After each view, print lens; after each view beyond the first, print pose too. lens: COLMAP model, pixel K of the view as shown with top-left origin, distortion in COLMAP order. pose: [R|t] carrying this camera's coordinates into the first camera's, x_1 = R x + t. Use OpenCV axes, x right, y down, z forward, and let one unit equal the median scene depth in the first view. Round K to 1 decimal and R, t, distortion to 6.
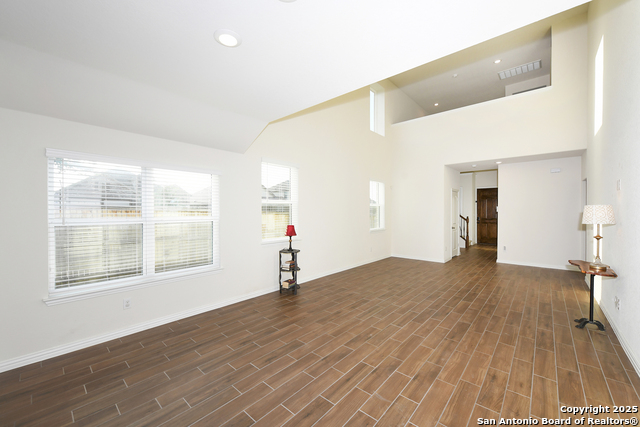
lens RADIAL K [[258.0, 0, 320.9], [0, 258.0, 211.9], [0, 0, 1]] dist [0.000088, -0.000144]
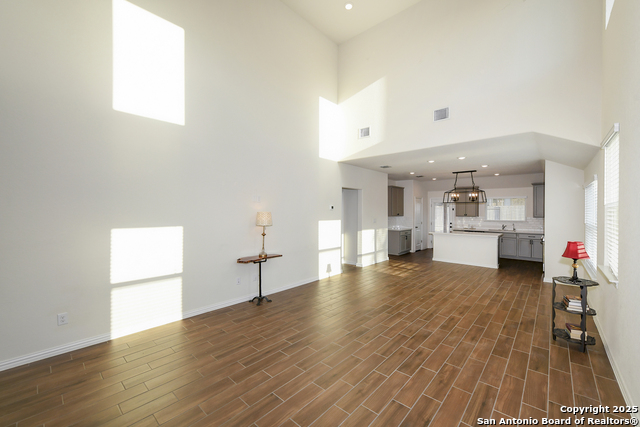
lens RADIAL K [[258.0, 0, 320.9], [0, 258.0, 211.9], [0, 0, 1]] dist [0.000088, -0.000144]
pose [[-0.999929, -0.001468, 0.011861, 0.634396], [-0.001381, 0.999972, 0.007394, -0.029171], [-0.011871, 0.007377, -0.999902, 2.079916]]
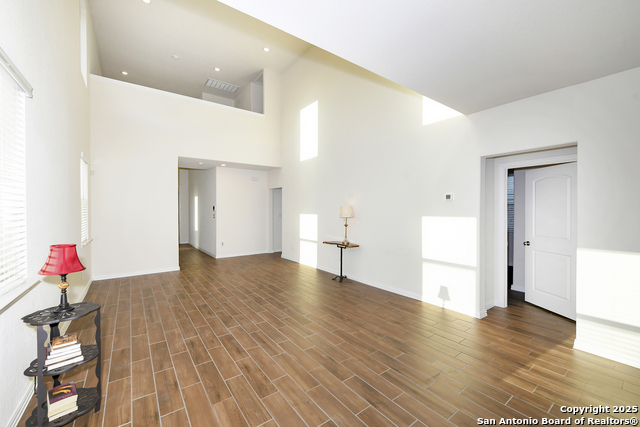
lens RADIAL K [[258.0, 0, 320.9], [0, 258.0, 211.9], [0, 0, 1]] dist [0.000088, -0.000144]
pose [[0.211347, -0.005750, 0.977394, -0.520136], [0.009748, 0.999945, 0.003775, 0.006086], [-0.977362, 0.008730, 0.211392, 0.690682]]
